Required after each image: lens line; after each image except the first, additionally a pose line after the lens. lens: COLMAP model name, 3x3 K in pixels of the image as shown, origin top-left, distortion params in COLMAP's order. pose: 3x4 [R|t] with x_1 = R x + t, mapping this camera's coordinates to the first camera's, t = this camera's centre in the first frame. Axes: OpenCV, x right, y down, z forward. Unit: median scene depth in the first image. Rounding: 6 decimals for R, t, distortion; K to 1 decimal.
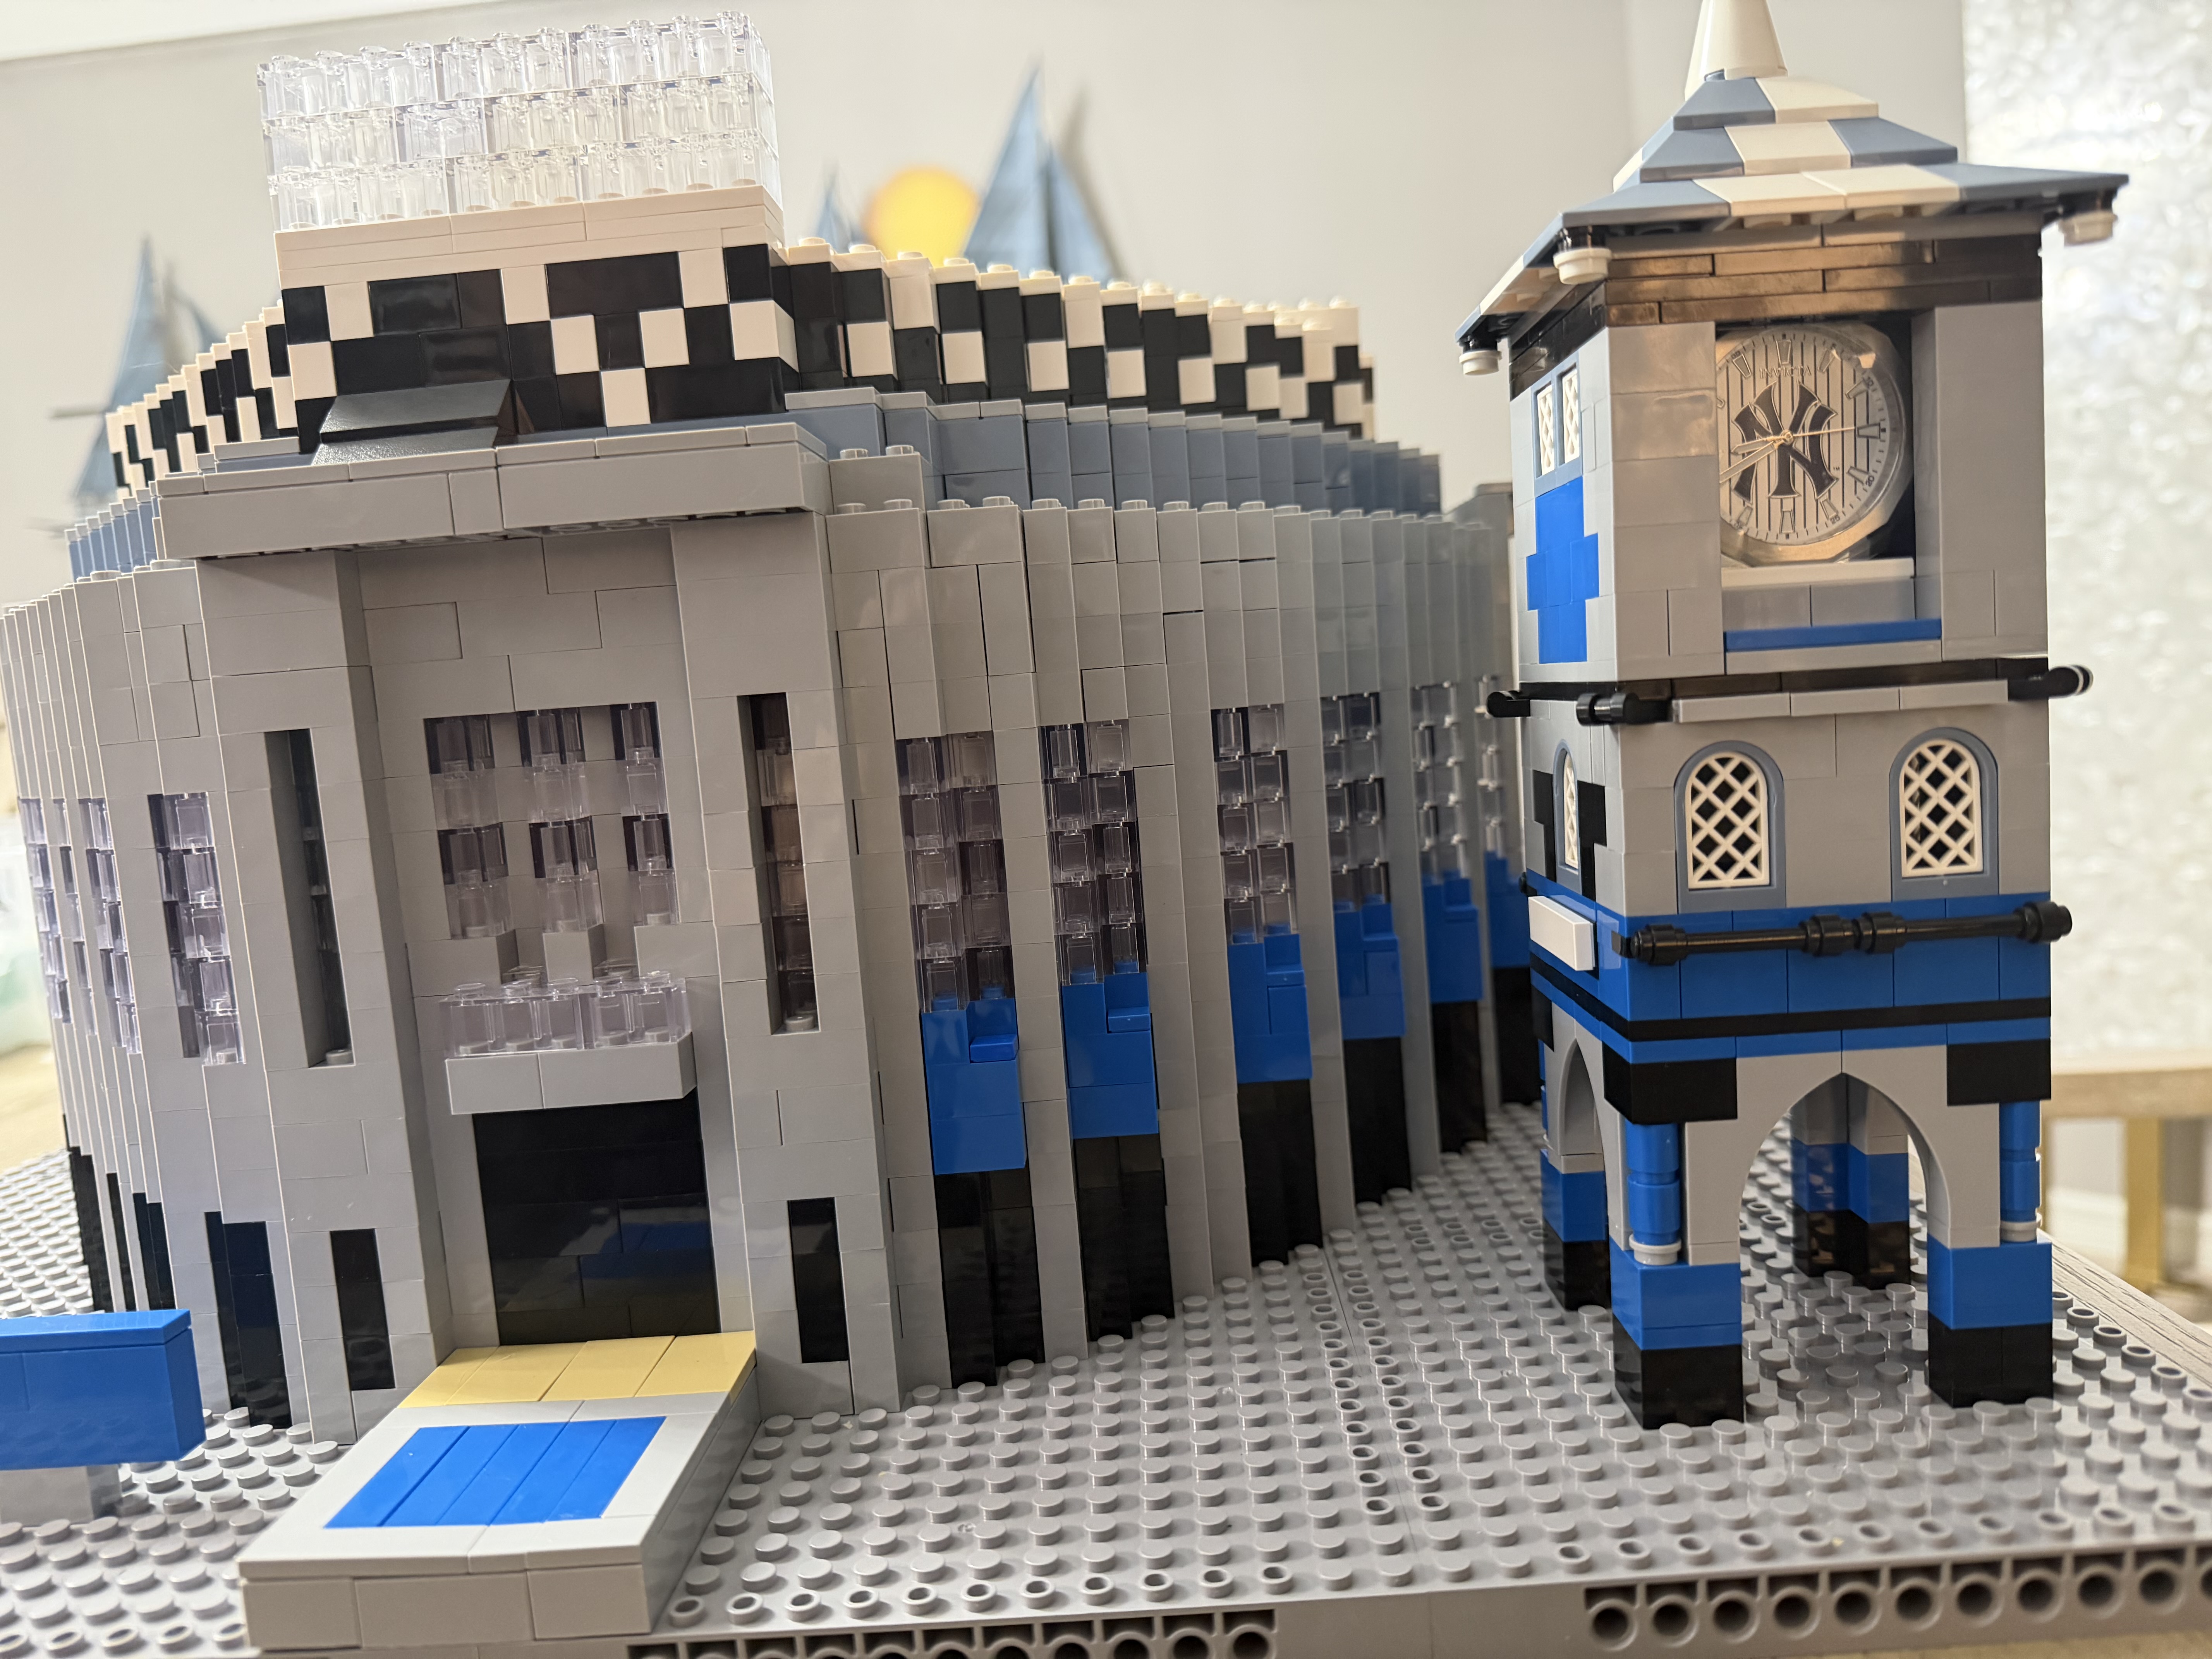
lens RADIAL K [[1620.7, 0, 1114.4], [0, 1620.7, 868.5], [0, 0, 1]] dist [-0.051061, -0.007884]
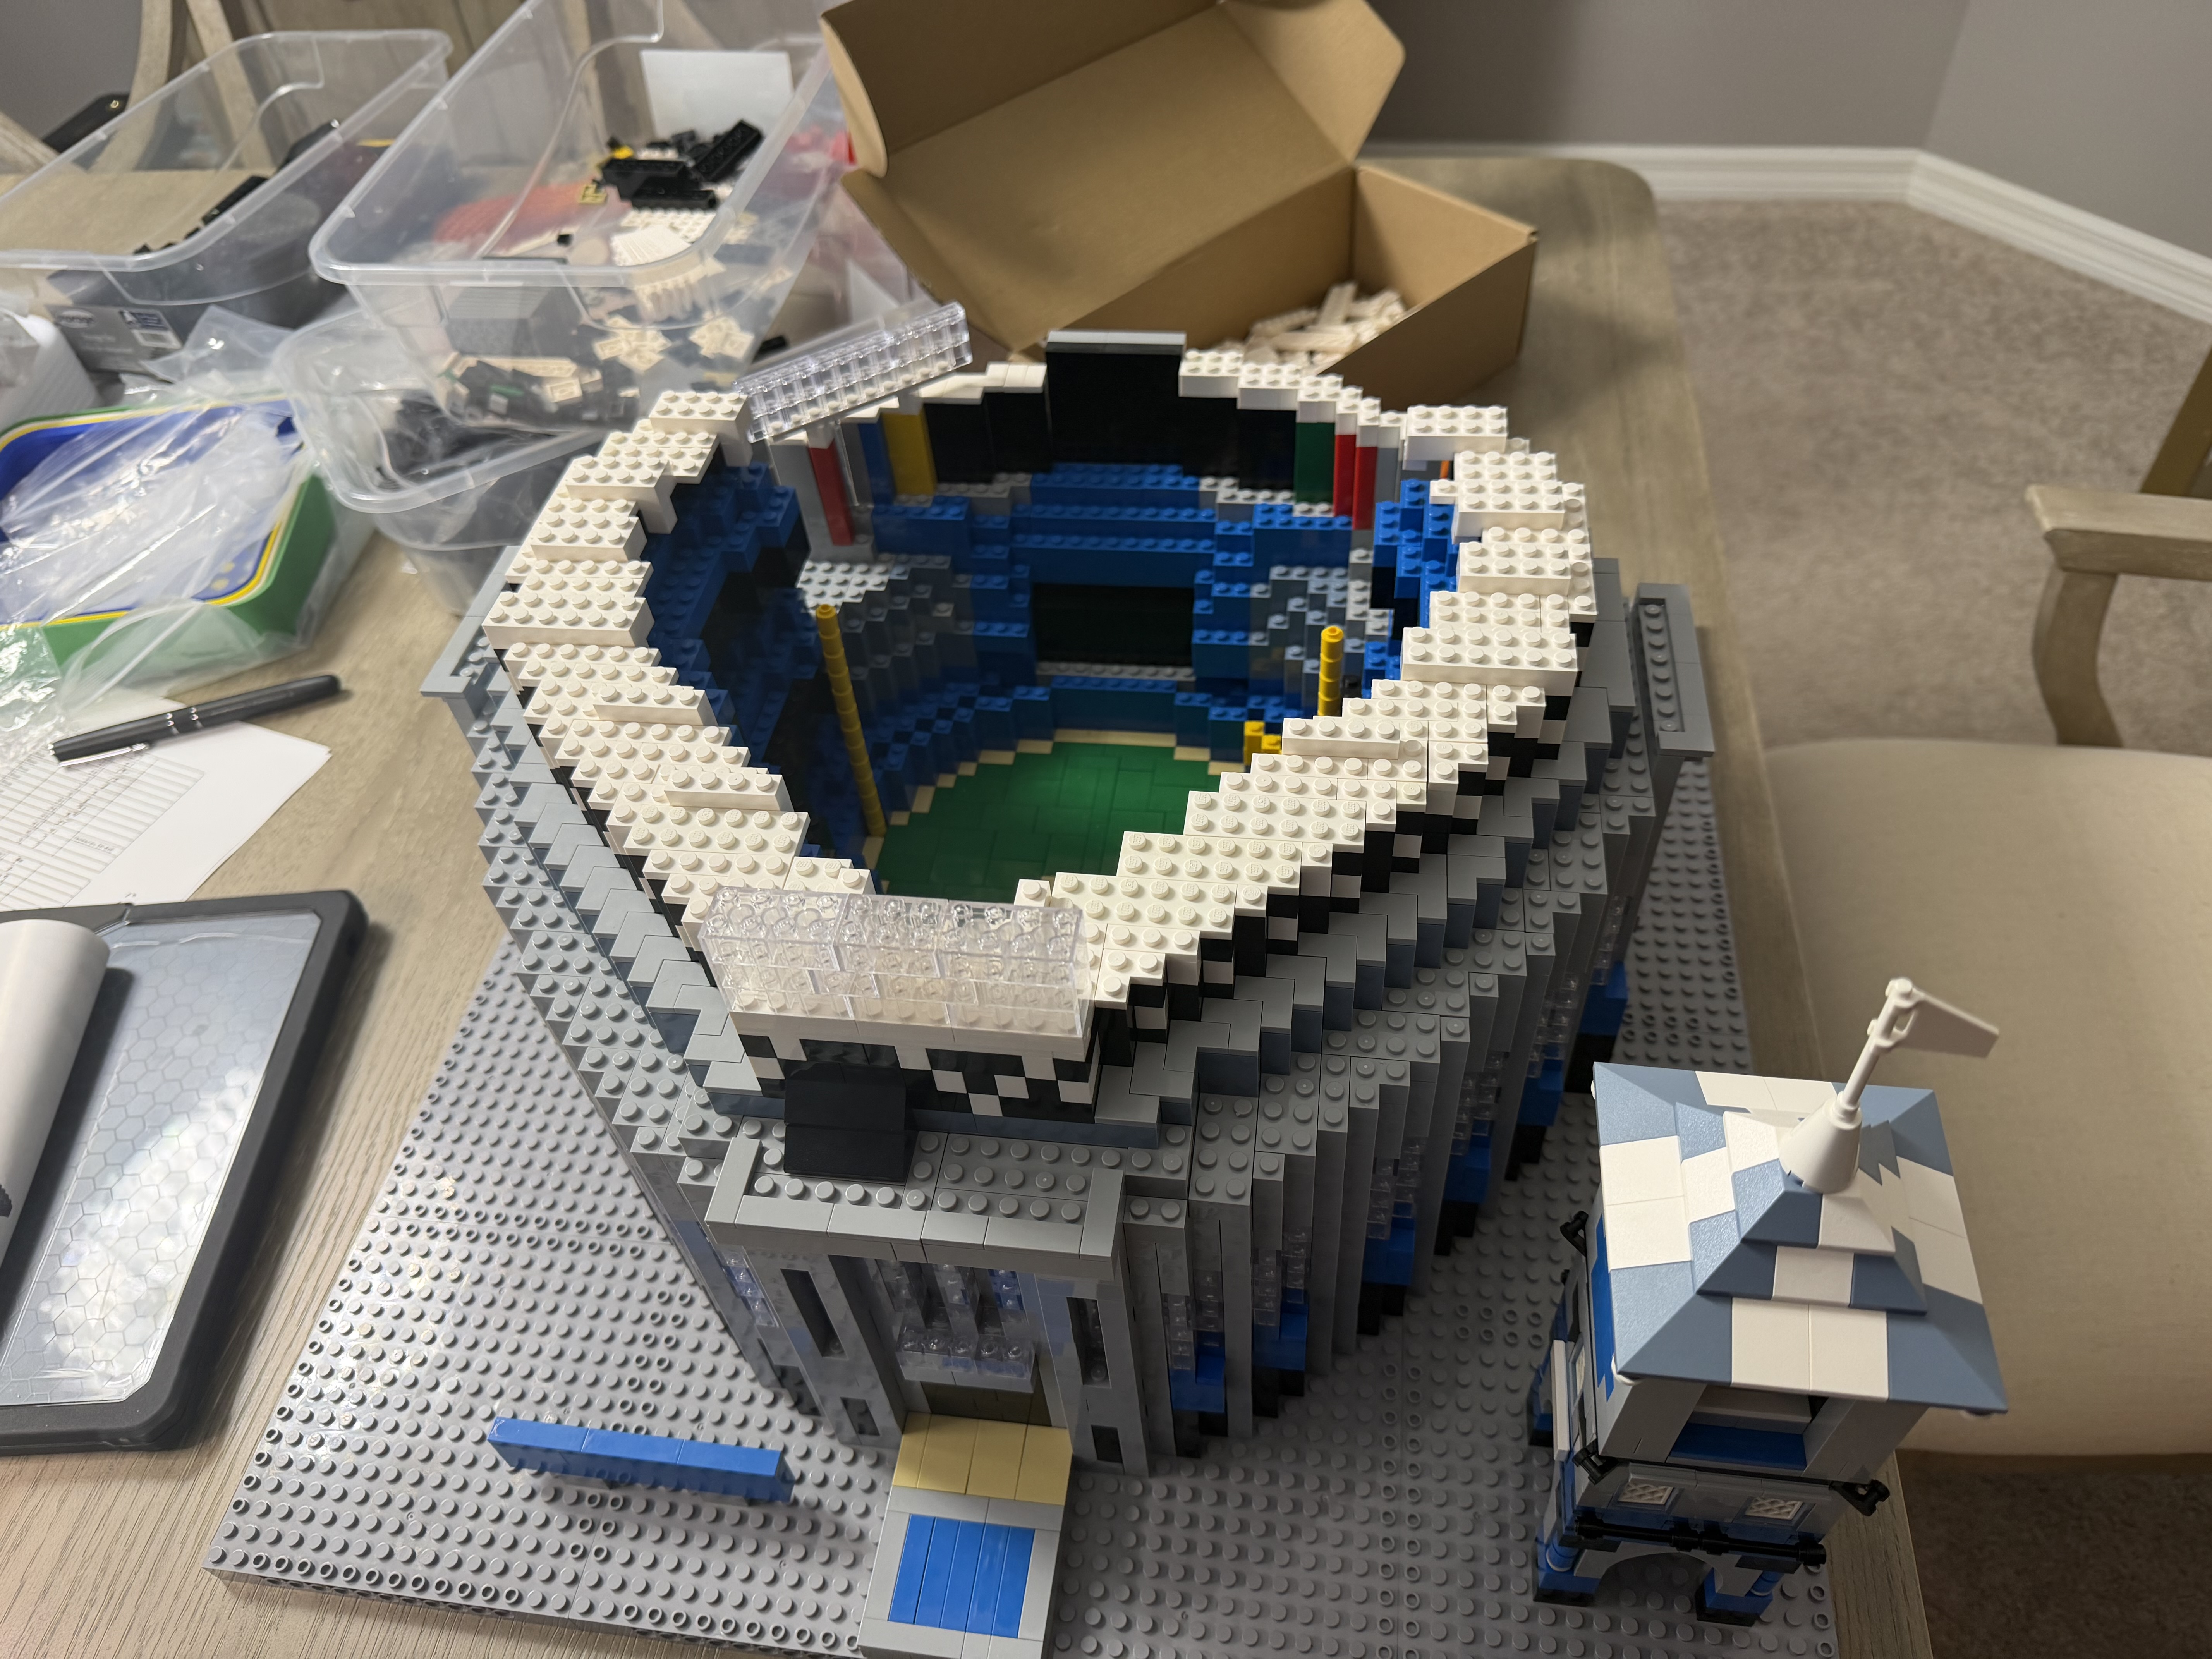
lens RADIAL K [[1618.8, 0, 1141.1], [0, 1618.8, 860.3], [0, 0, 1]] dist [-0.006522, 0.001329]
pose [[0.992996, 0.102678, -0.058448, -0.102936], [-0.036602, 0.737708, 0.674127, -1.455229], [0.112335, -0.667266, 0.736300, 0.085317]]
